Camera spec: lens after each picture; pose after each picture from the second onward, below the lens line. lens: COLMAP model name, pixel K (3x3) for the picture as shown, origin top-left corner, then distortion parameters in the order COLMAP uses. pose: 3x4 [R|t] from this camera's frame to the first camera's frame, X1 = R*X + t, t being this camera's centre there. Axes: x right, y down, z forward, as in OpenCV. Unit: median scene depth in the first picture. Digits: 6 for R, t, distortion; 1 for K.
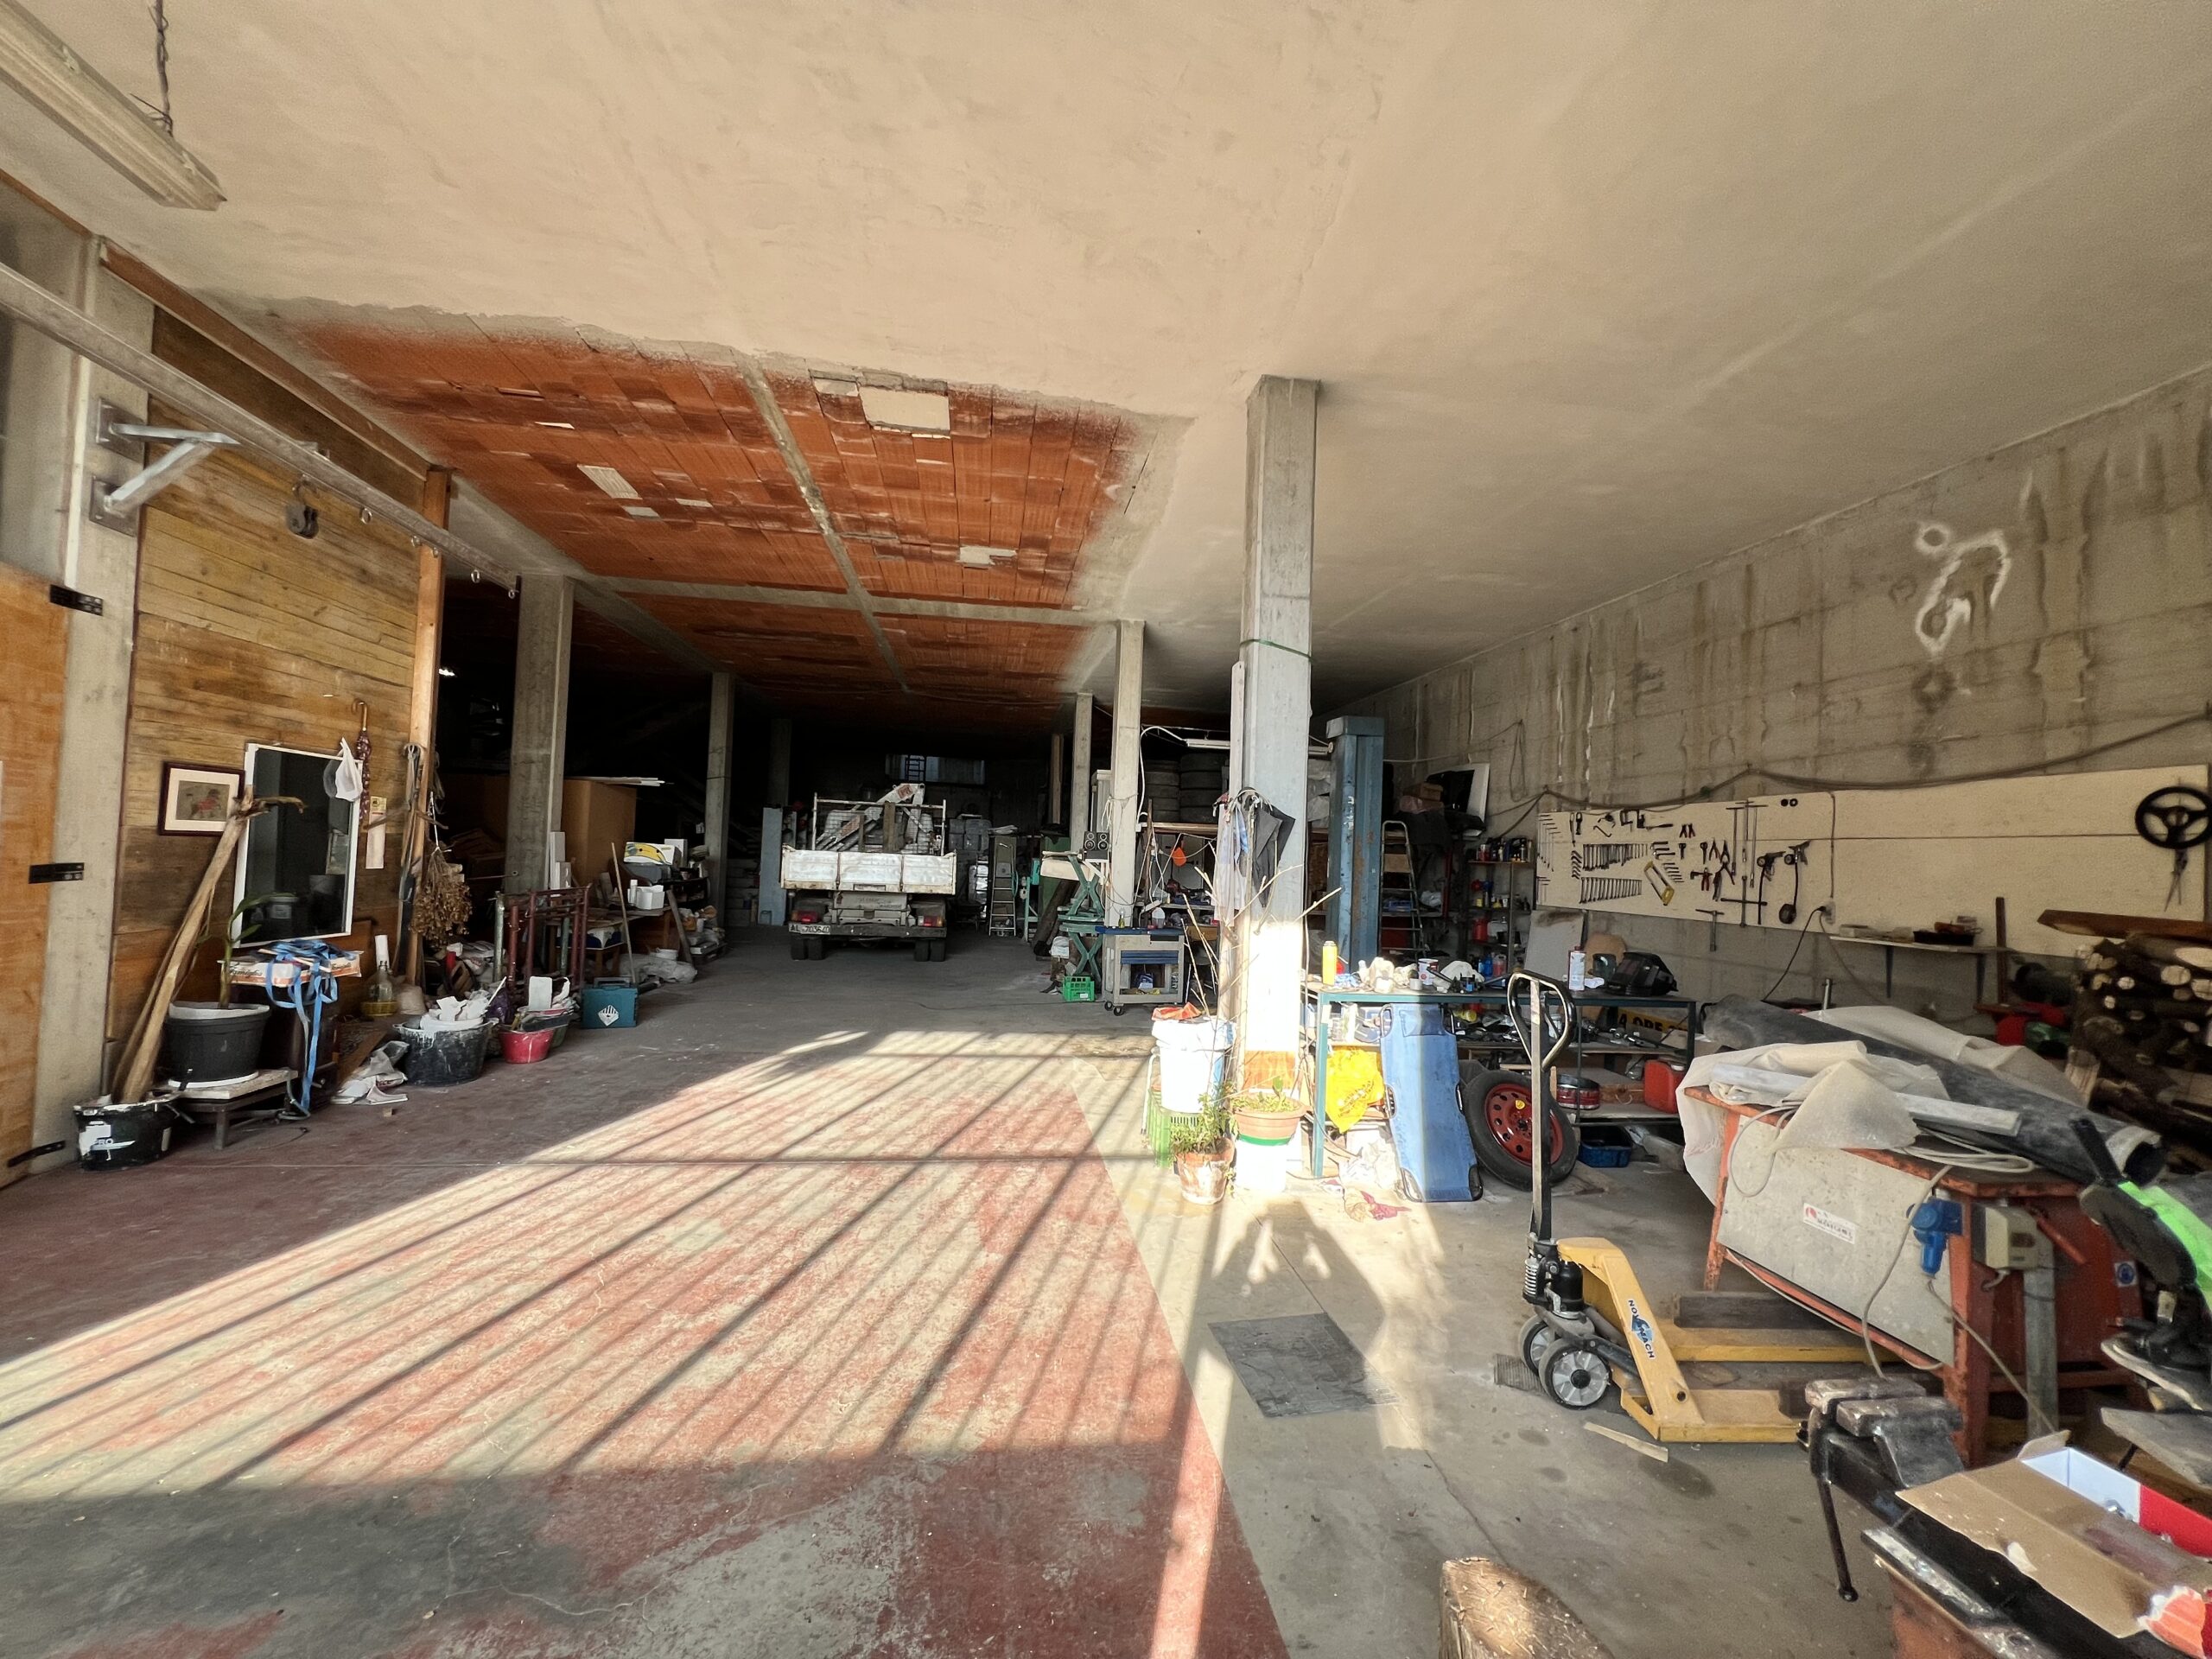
lens RADIAL K [[885.6, 0, 1103.5], [0, 885.6, 831.1], [0, 0, 1]] dist [-0.002709, -0.000140]
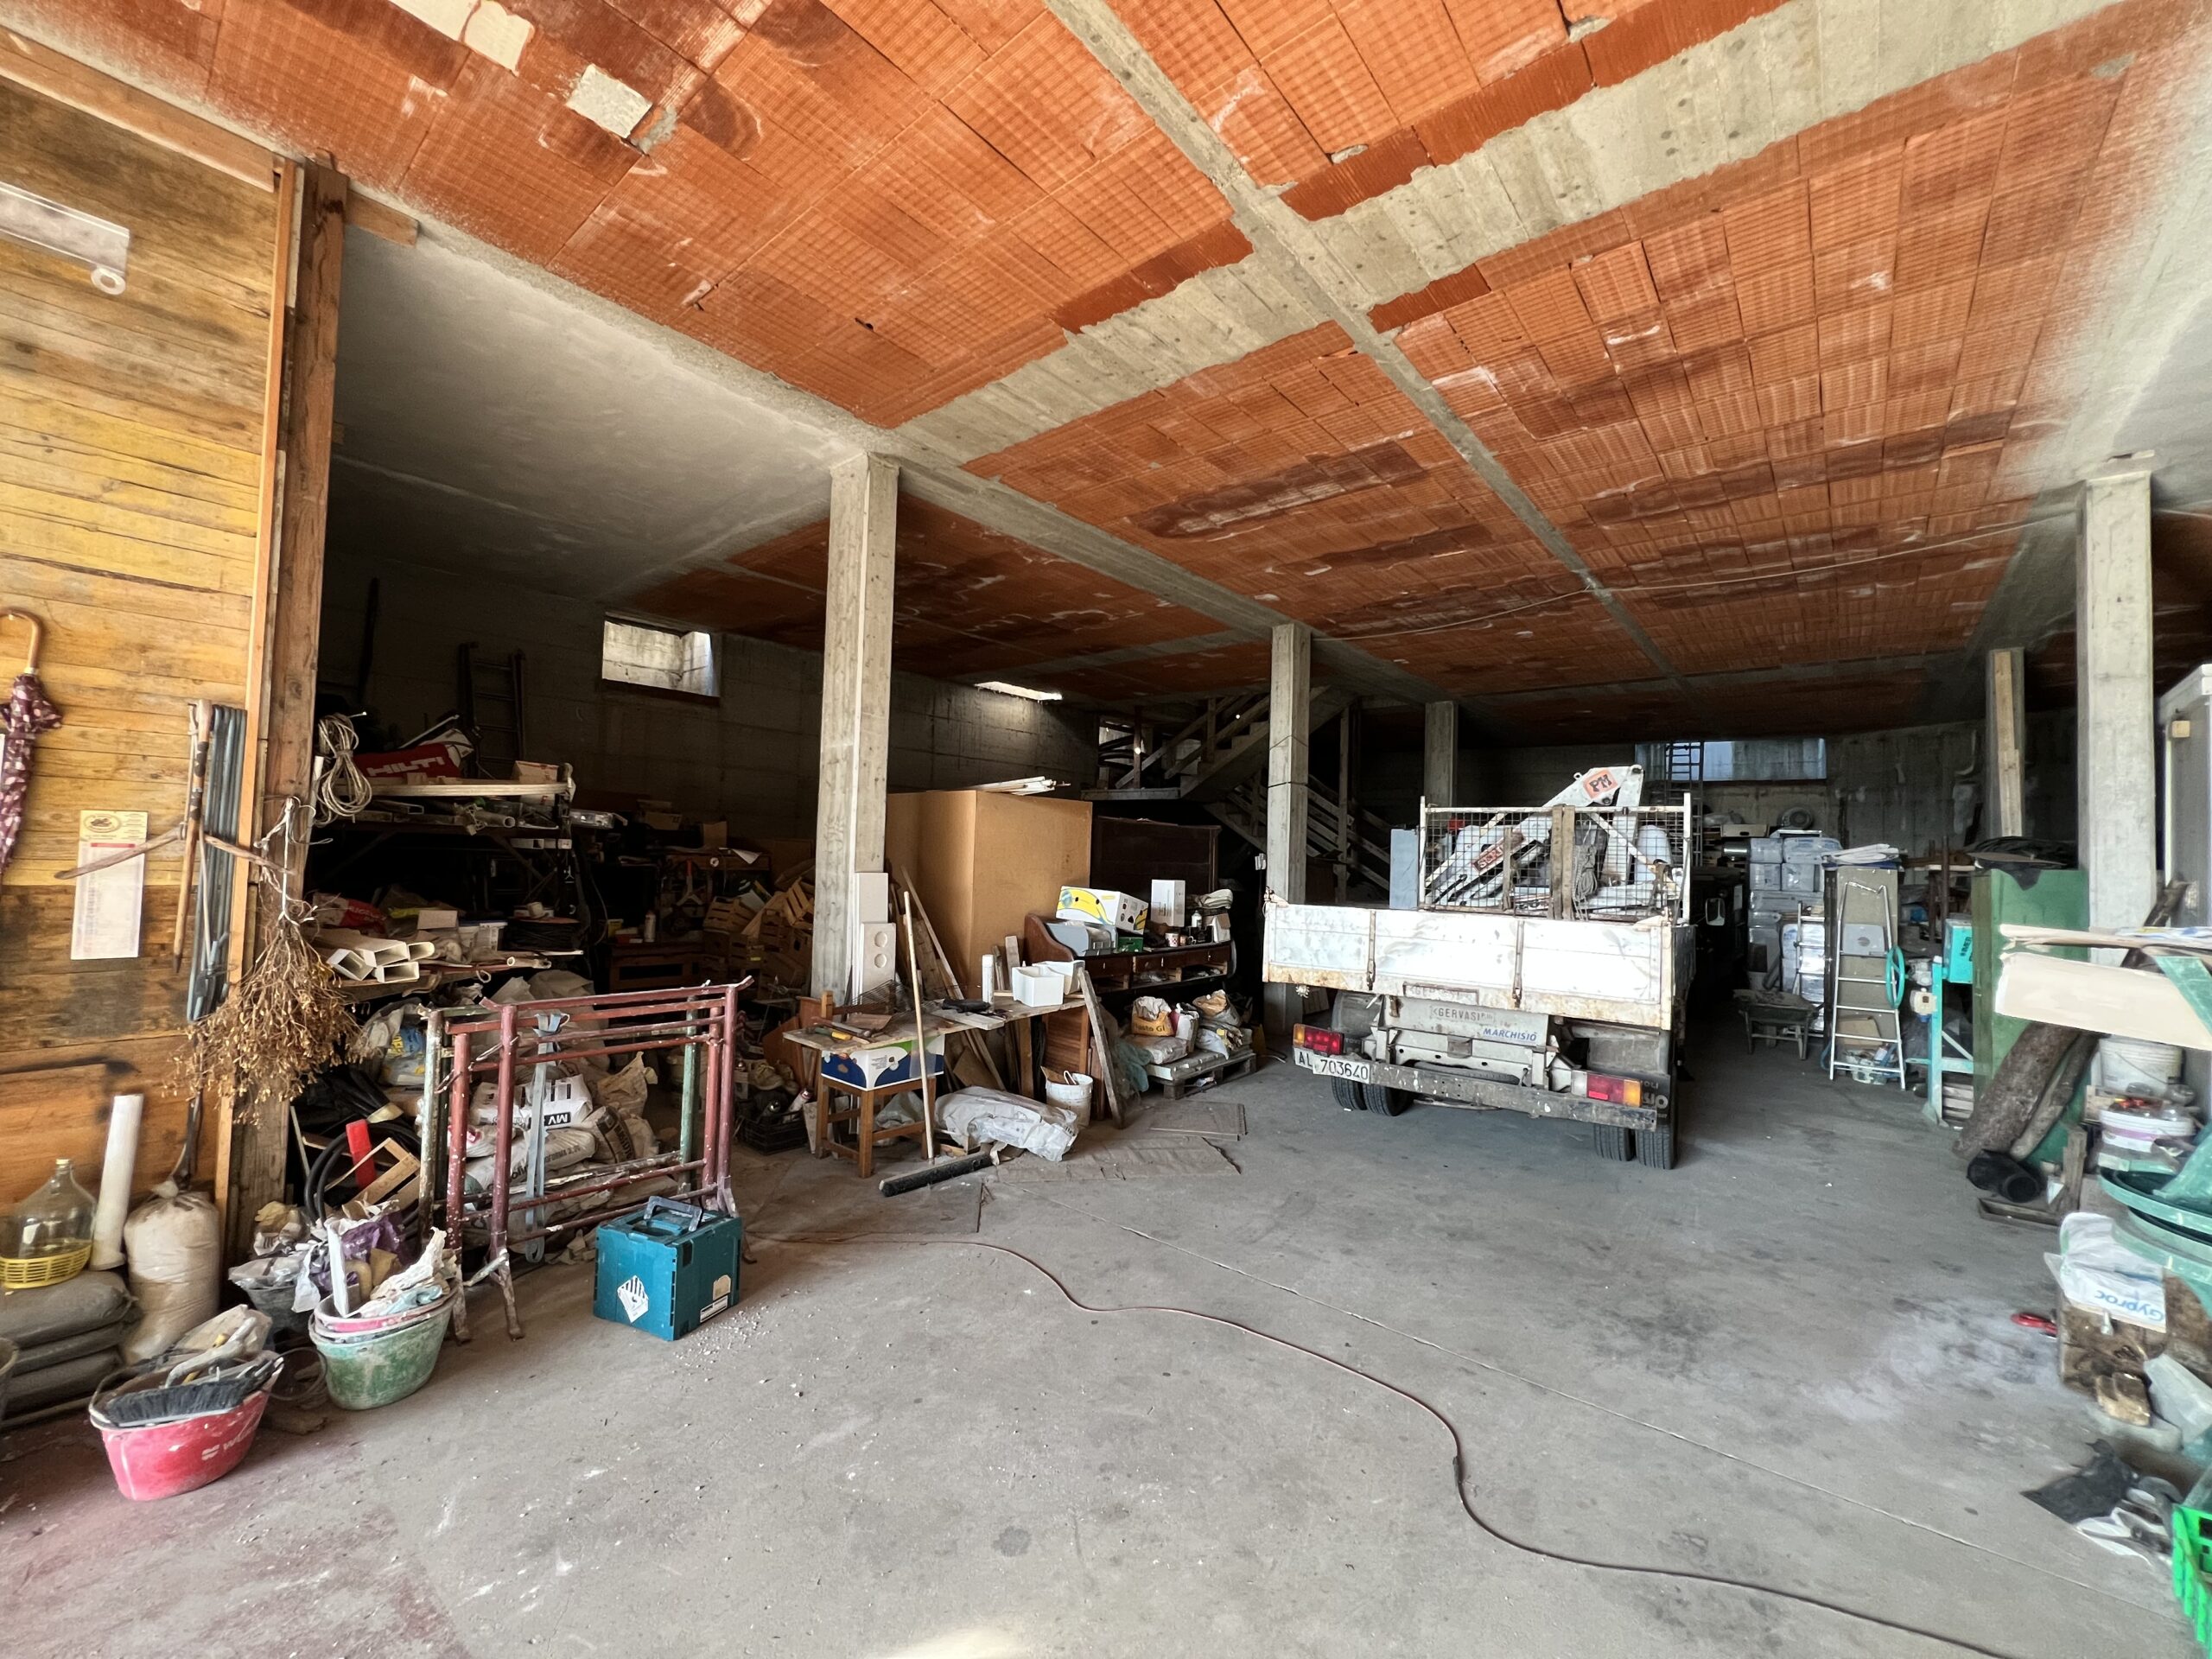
lens RADIAL K [[885.6, 0, 1103.5], [0, 885.6, 831.1], [0, 0, 1]] dist [-0.002709, -0.000140]
pose [[0.668446, -0.042915, -0.742521, -0.083597], [0.015491, 0.998921, -0.043789, 0.001732], [0.743599, 0.017768, 0.668390, 1.011016]]
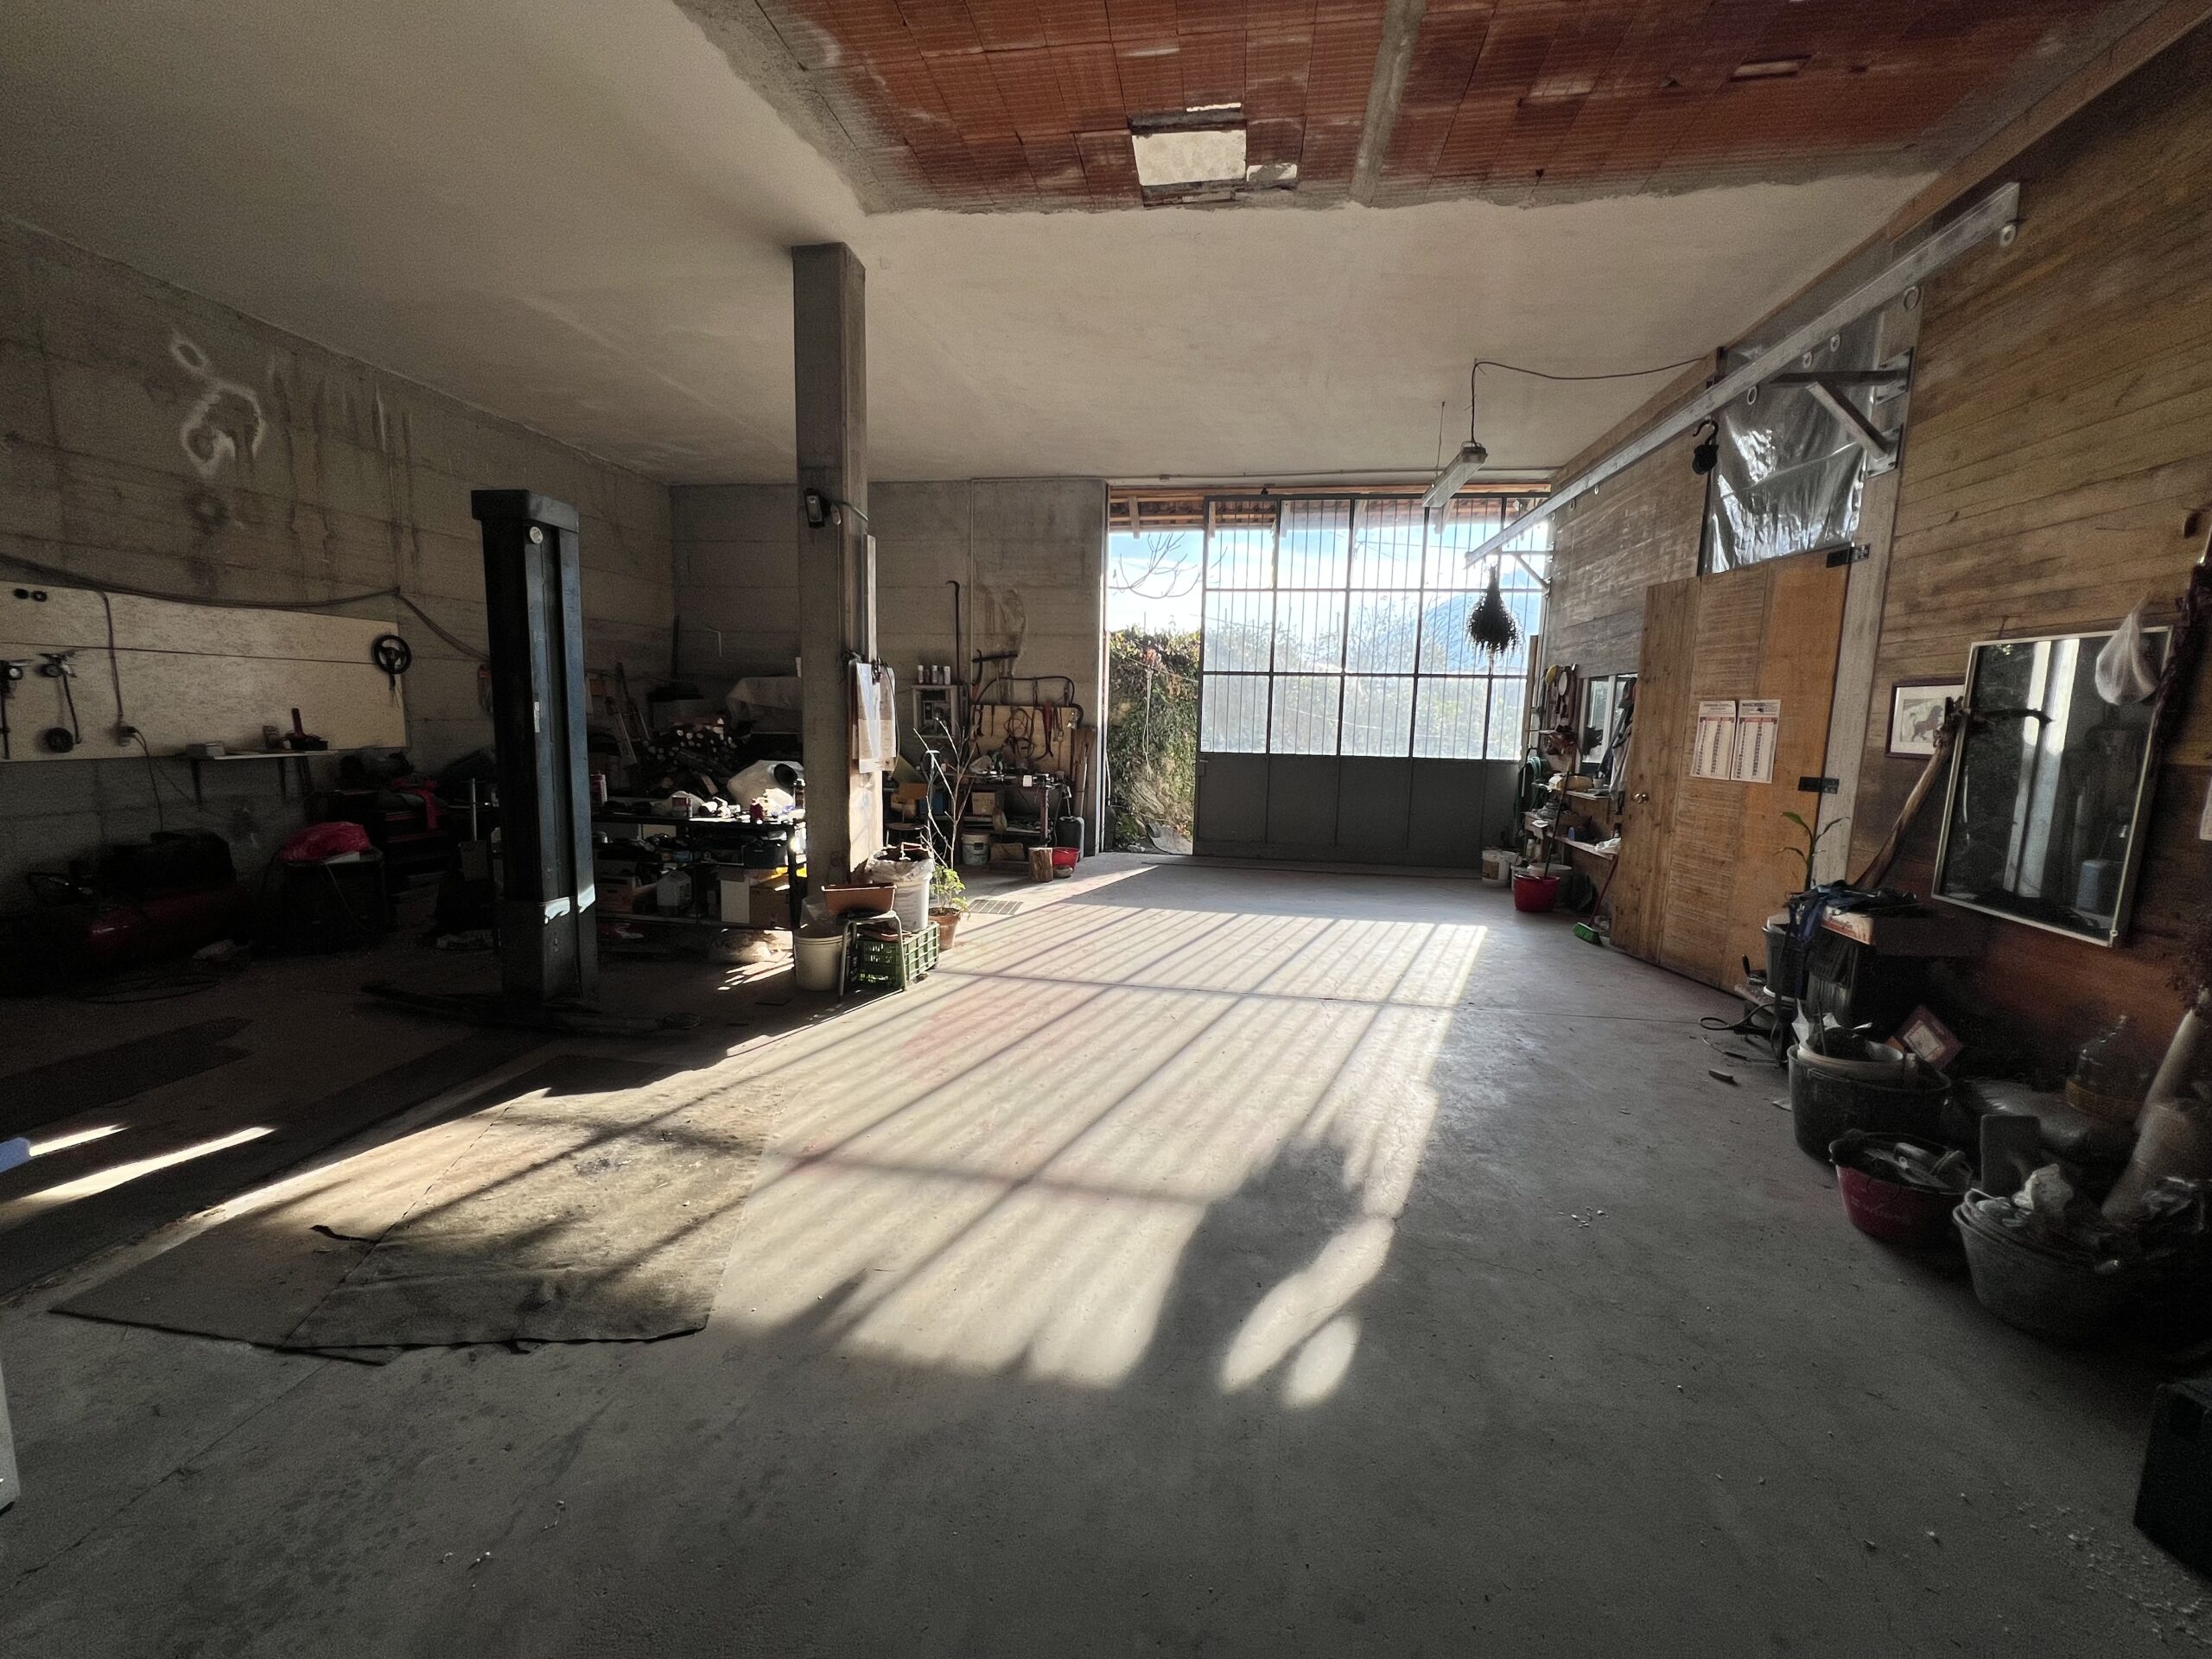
lens RADIAL K [[885.6, 0, 1103.5], [0, 885.6, 831.1], [0, 0, 1]] dist [-0.002709, -0.000140]
pose [[-0.958469, -0.095908, 0.268587, -0.346639], [-0.065666, 0.990670, 0.119421, 0.018175], [-0.277535, 0.096824, -0.955824, 1.517609]]
